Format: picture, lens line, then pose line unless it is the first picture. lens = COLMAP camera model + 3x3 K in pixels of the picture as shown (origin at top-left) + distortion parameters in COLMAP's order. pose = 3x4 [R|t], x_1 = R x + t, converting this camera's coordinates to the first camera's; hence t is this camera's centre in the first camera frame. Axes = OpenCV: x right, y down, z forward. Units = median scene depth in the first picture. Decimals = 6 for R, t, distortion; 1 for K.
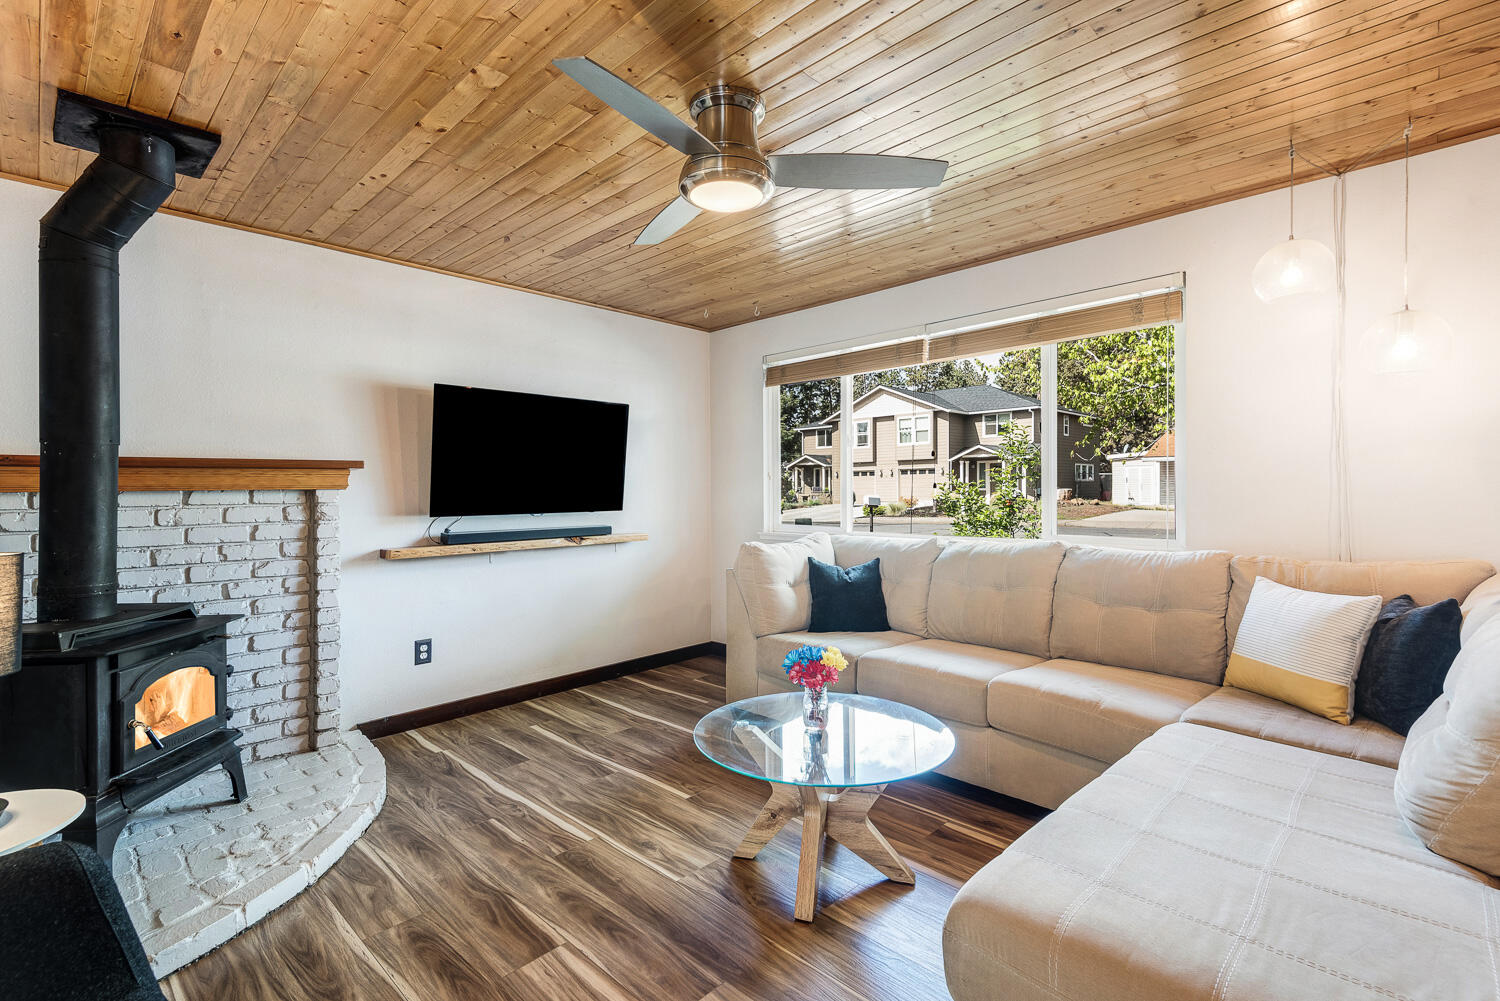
lens RADIAL K [[685.5, 0, 750.0], [0, 685.5, 500.5], [0, 0, 1]] dist [0.000331, -0.000061]
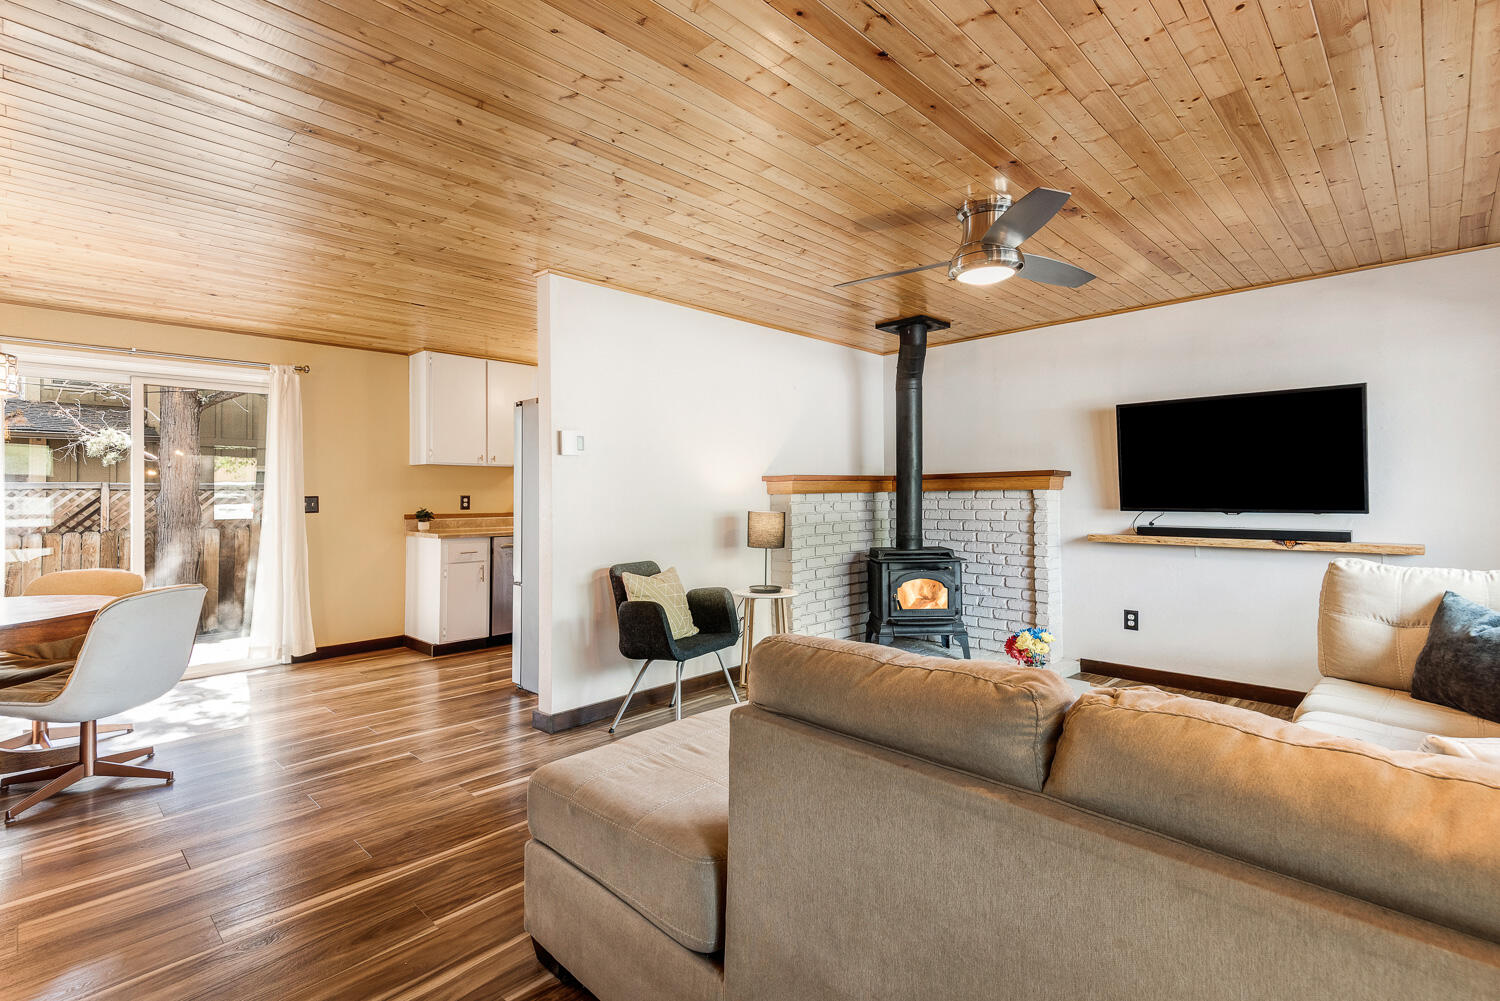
lens RADIAL K [[685.5, 0, 750.0], [0, 685.5, 500.5], [0, 0, 1]] dist [0.000331, -0.000061]
pose [[-0.017413, 0.017267, -0.999699, 0.877833], [-0.009768, 0.999800, 0.017439, -0.011514], [0.999801, 0.010069, -0.017241, 0.376206]]
